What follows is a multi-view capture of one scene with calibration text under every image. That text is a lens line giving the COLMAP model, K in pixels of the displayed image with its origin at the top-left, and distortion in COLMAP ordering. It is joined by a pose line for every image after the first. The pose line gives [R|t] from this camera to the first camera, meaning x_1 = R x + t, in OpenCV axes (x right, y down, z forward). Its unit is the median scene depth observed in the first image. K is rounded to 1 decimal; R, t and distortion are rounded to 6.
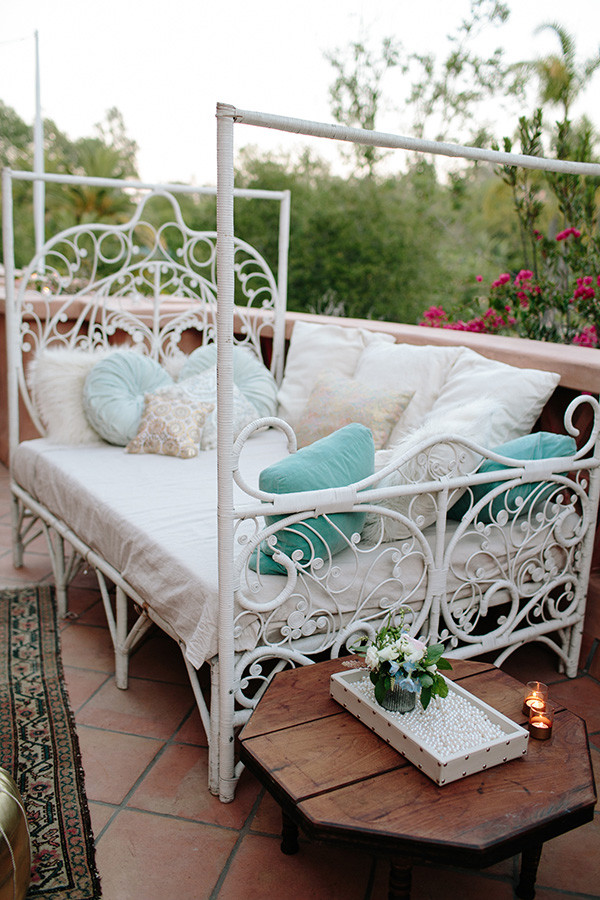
lens RADIAL K [[843.6, 0, 300.0], [0, 843.6, 450.0], [0, 0, 1]] dist [-0.070248, 0.020430]
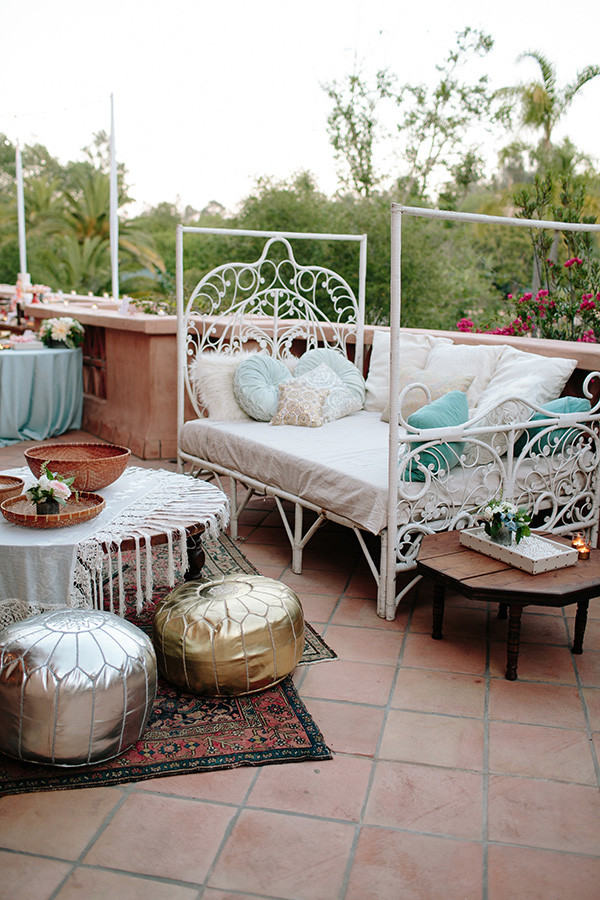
lens RADIAL K [[843.6, 0, 300.0], [0, 843.6, 450.0], [0, 0, 1]] dist [-0.070248, 0.020430]
pose [[0.999597, -0.024386, 0.014506, -0.169777], [0.024661, 0.999513, -0.019103, 0.069711], [-0.014033, 0.019453, 0.999712, -0.391840]]
